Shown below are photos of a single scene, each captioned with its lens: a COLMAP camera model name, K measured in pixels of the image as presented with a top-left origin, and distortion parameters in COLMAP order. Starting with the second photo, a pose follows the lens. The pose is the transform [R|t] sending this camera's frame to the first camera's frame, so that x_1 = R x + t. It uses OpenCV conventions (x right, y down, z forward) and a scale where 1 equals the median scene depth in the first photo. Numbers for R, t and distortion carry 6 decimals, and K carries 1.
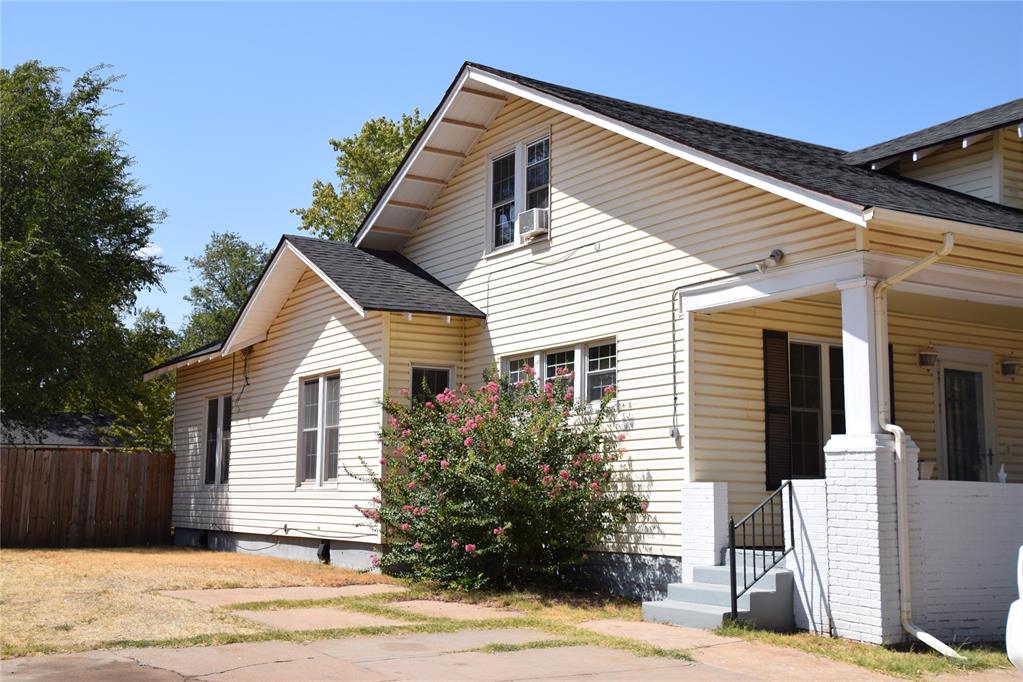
lens RADIAL K [[1239.4, 0, 512.1], [0, 1239.4, 344.3], [0, 0, 1]] dist [0.121446, 0.000000]
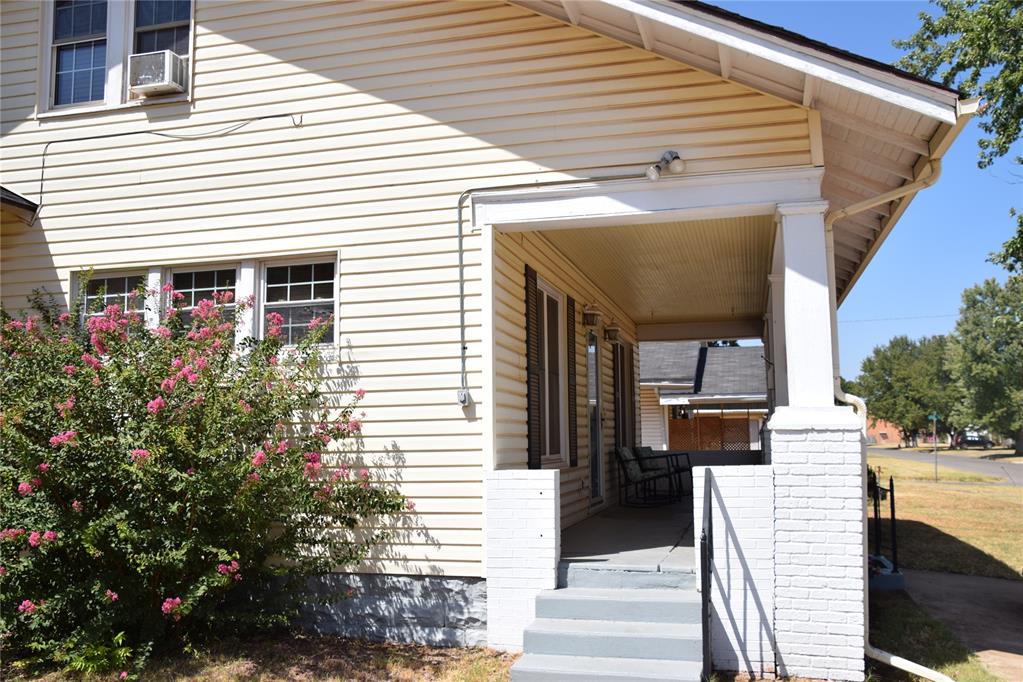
lens RADIAL K [[938.1, 0, 511.1], [0, 938.1, 341.4], [0, 0, 1]] dist [-0.057278, 0.037457]
pose [[0.734171, 0.054664, 0.676761, -0.196359], [-0.068595, 0.997625, -0.006167, 0.039877], [-0.675491, -0.041895, 0.736177, 0.577838]]
